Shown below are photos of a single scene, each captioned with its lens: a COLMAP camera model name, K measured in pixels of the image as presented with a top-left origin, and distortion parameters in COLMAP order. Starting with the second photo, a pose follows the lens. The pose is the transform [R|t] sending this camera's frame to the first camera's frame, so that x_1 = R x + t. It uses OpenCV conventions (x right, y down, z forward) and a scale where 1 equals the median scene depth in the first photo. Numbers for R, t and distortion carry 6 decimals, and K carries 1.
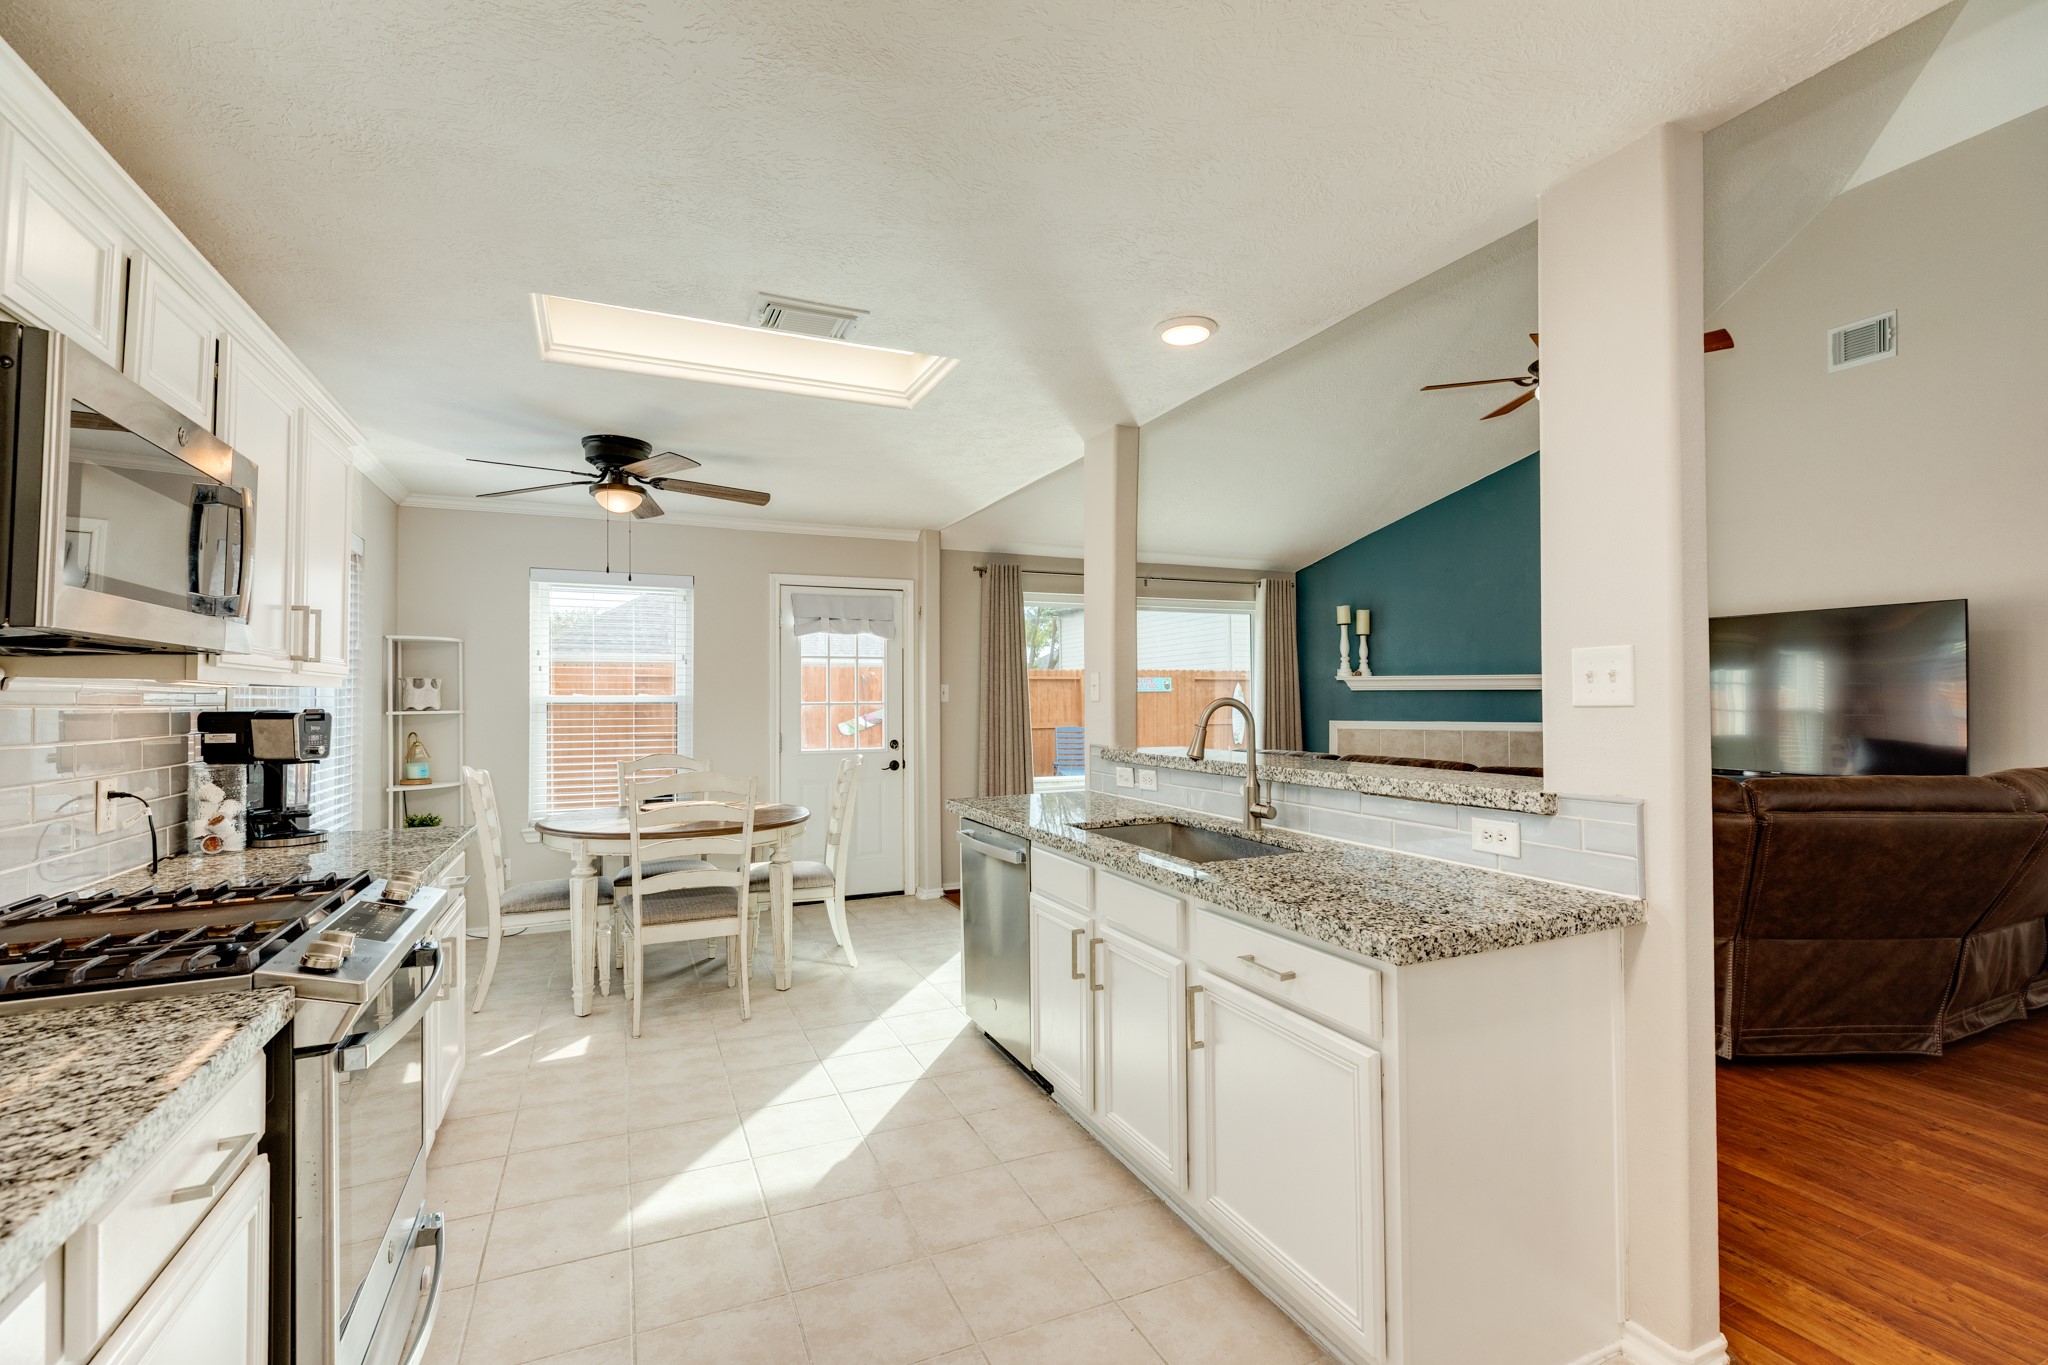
lens RADIAL K [[912.4, 0, 1018.7], [0, 912.4, 682.9], [0, 0, 1]] dist [0.004048, -0.000632]
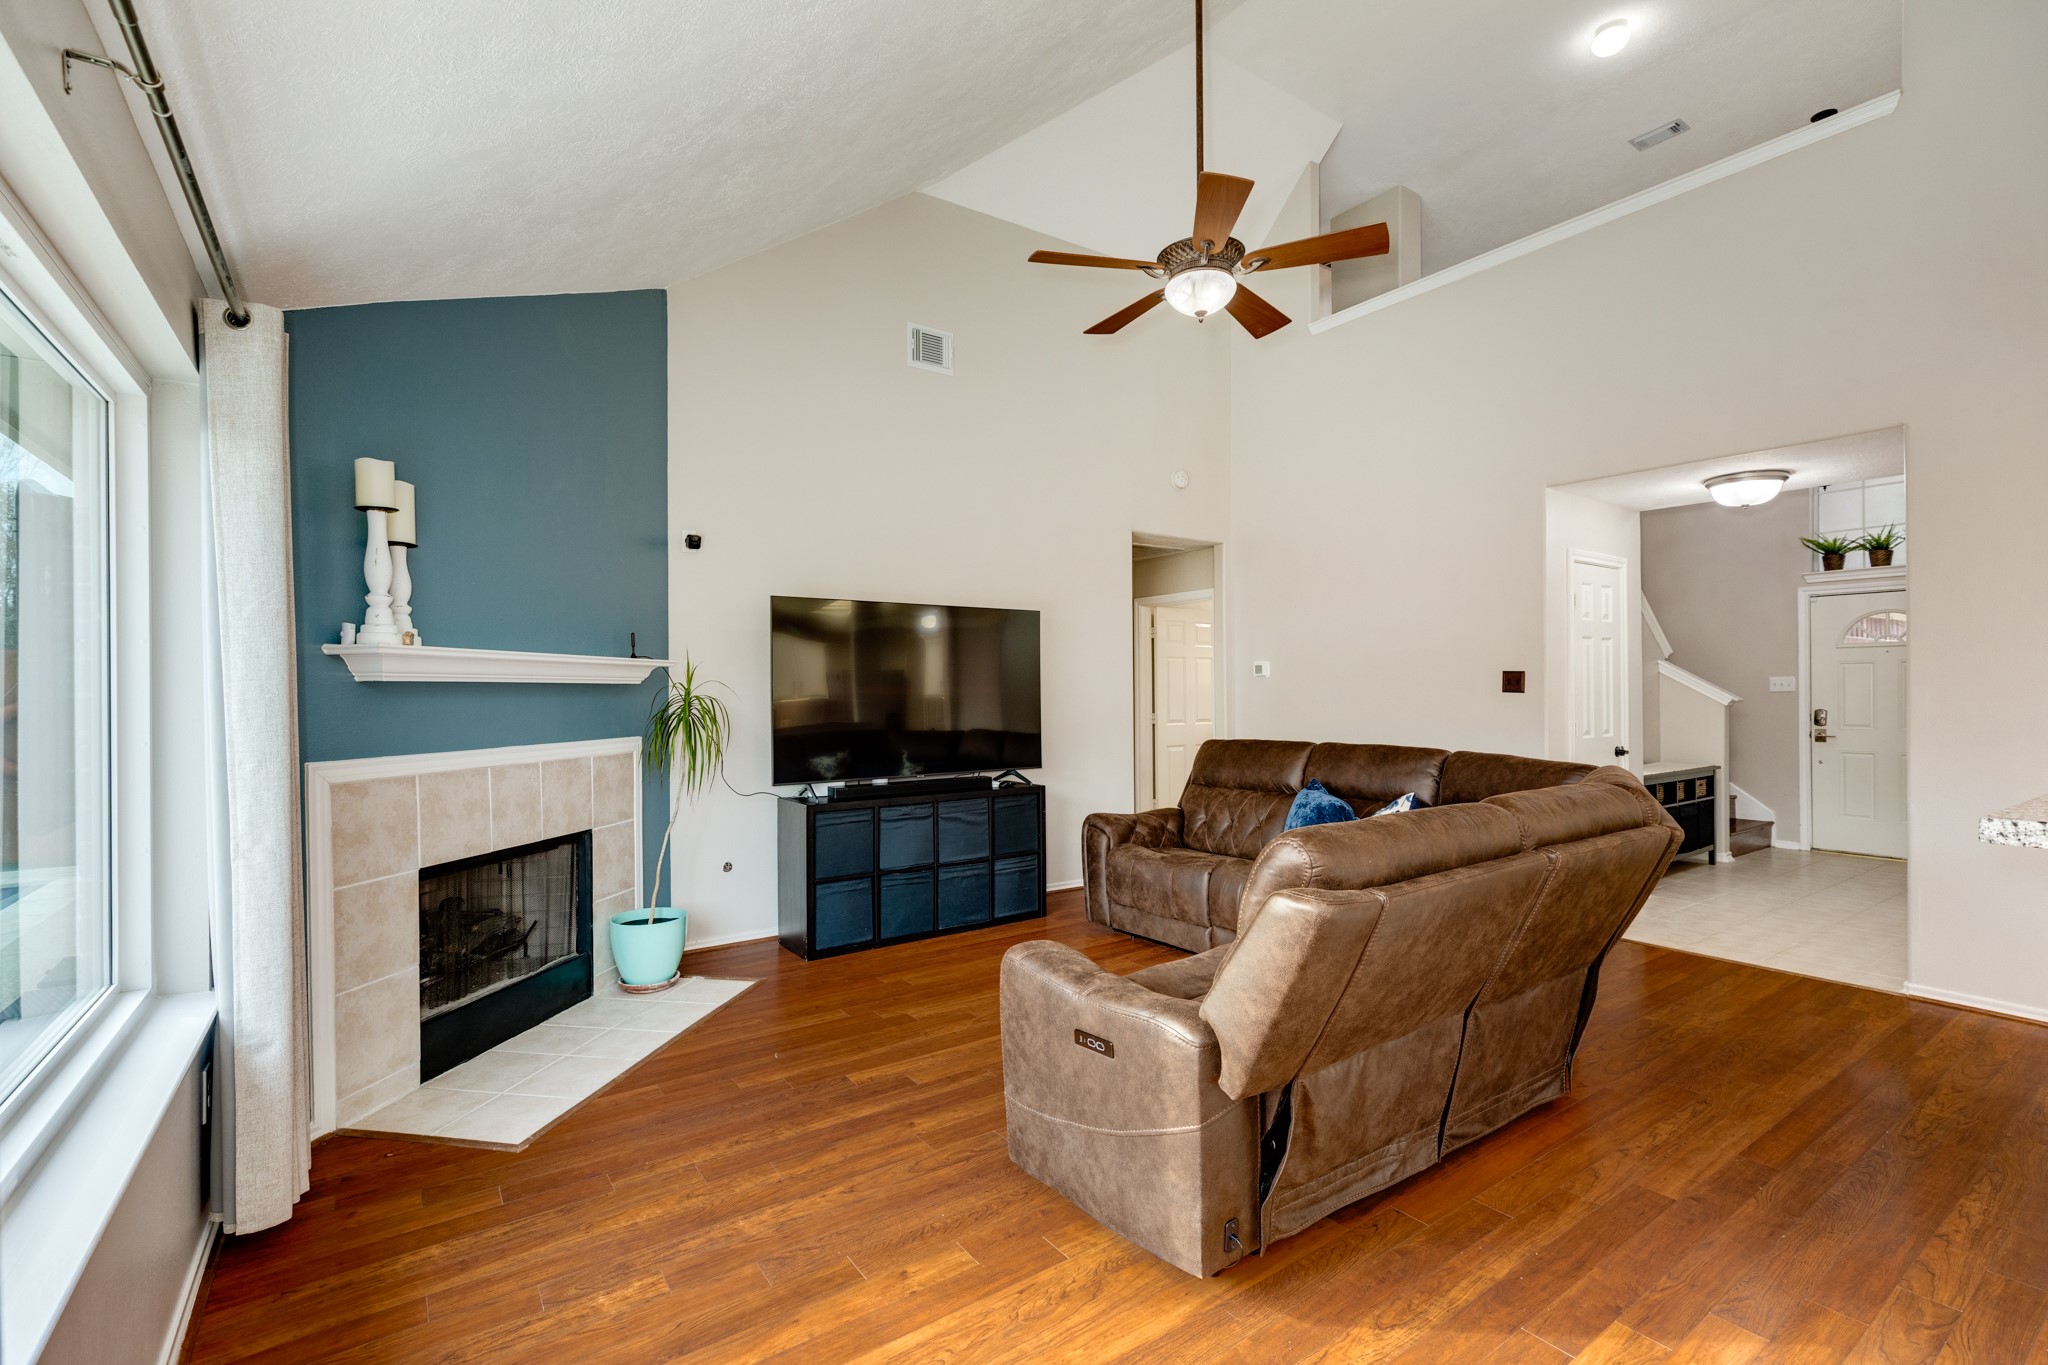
lens RADIAL K [[912.4, 0, 1022.4], [0, 912.4, 688.7], [0, 0, 1]] dist [0.004048, -0.000632]
pose [[-0.188839, 0.004917, 0.981996, -0.103174], [-0.010873, 0.999916, -0.007098, 0.014902], [-0.981948, -0.012018, -0.188770, 1.100169]]
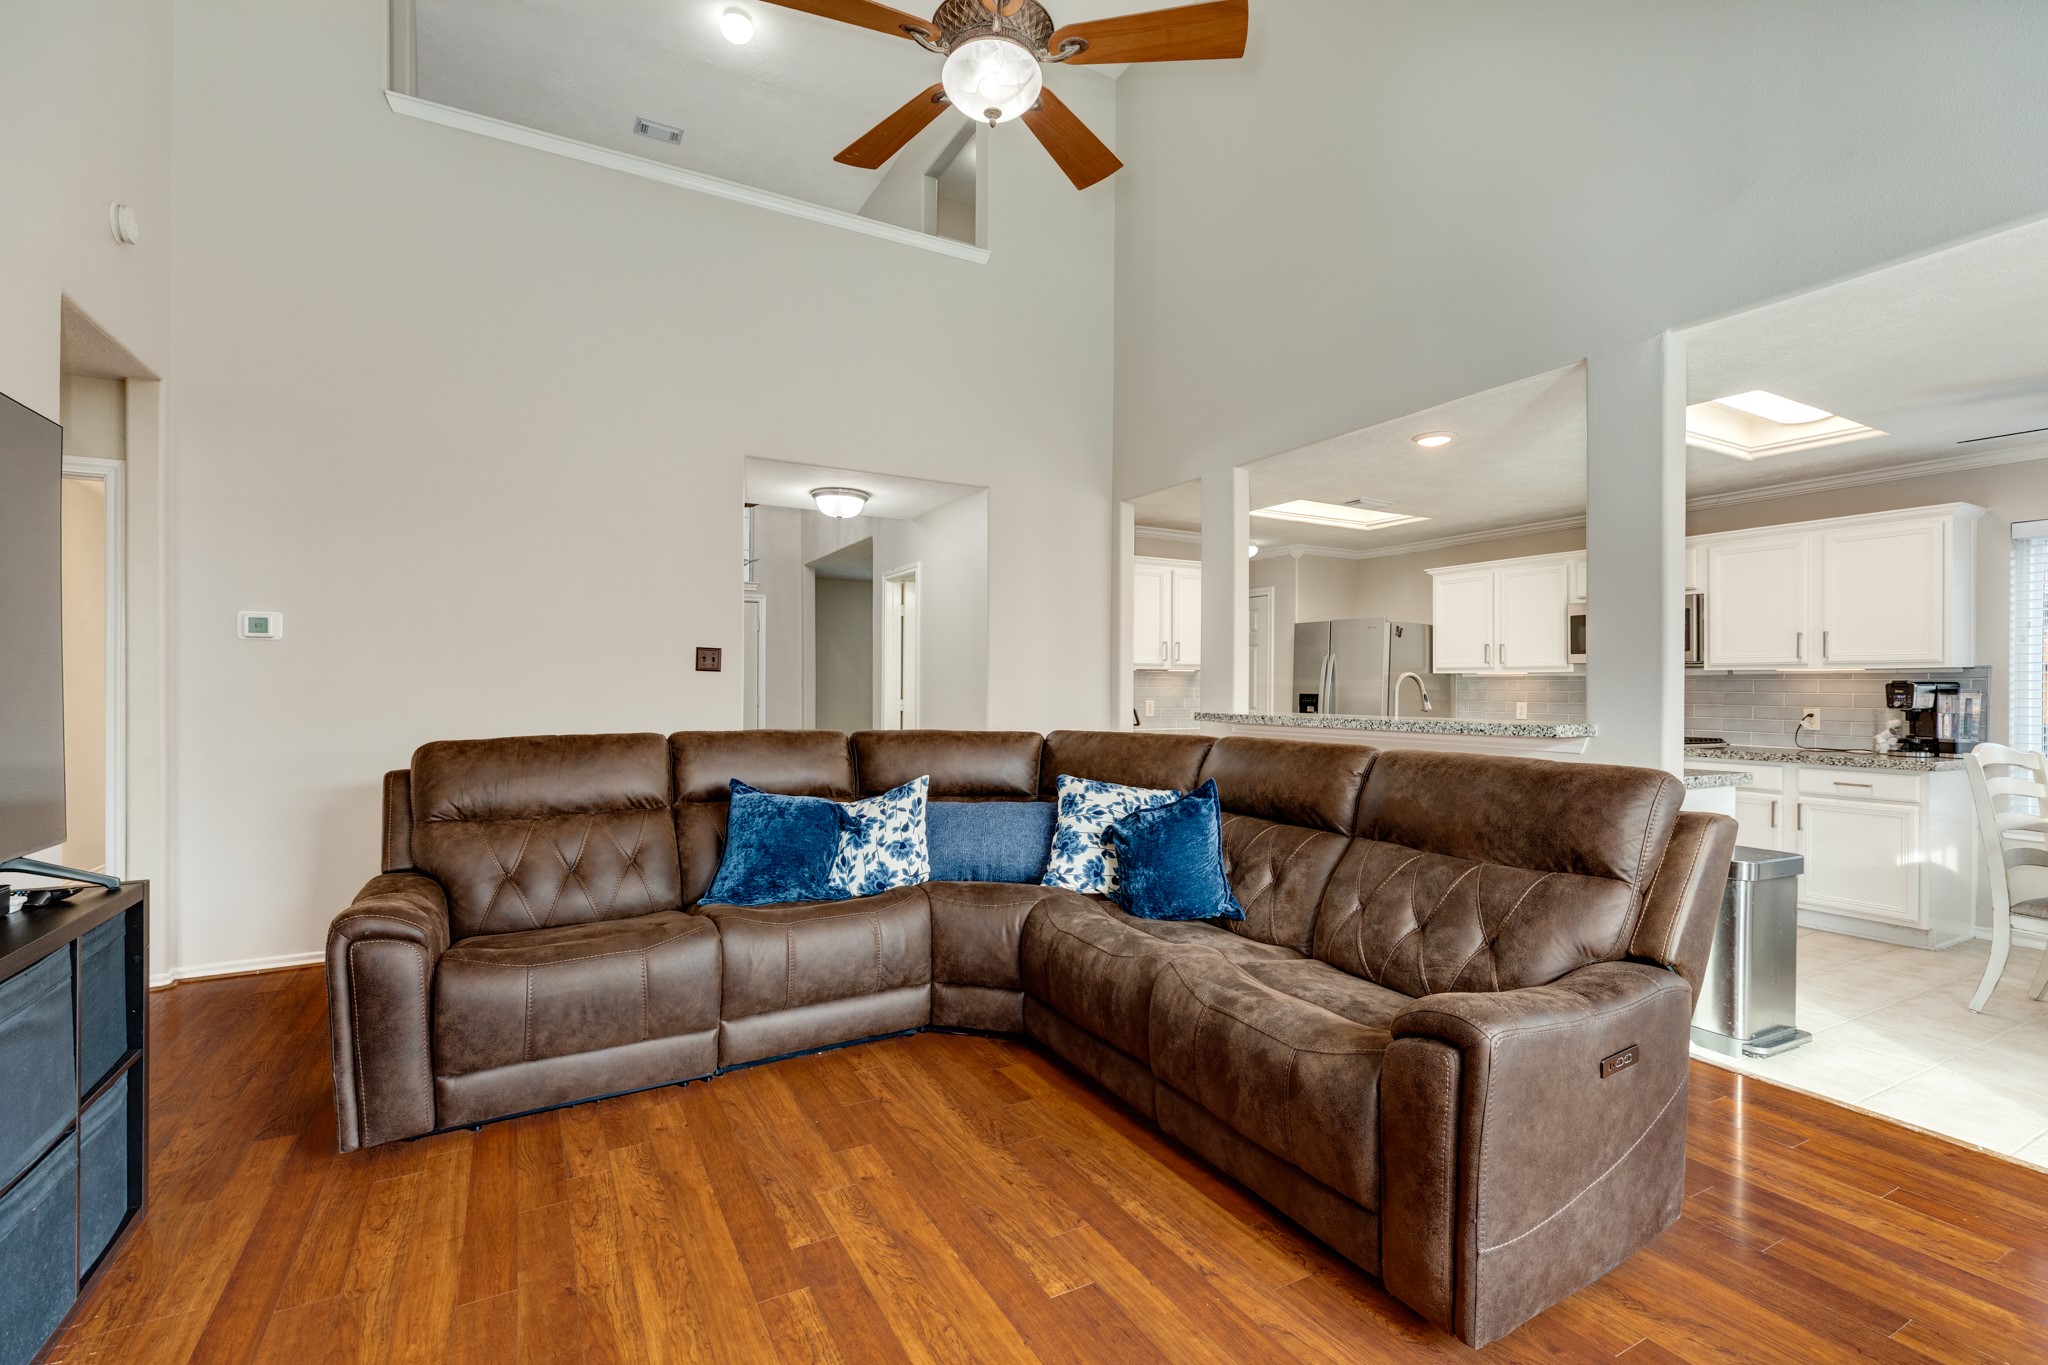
lens RADIAL K [[912.4, 0, 1016.5], [0, 912.4, 688.5], [0, 0, 1]] dist [0.004048, -0.000632]
pose [[-0.996632, -0.001982, -0.081979, 0.535697], [-0.000579, 0.999853, -0.017126, 0.037944], [0.082001, -0.017021, -0.996487, 1.309381]]
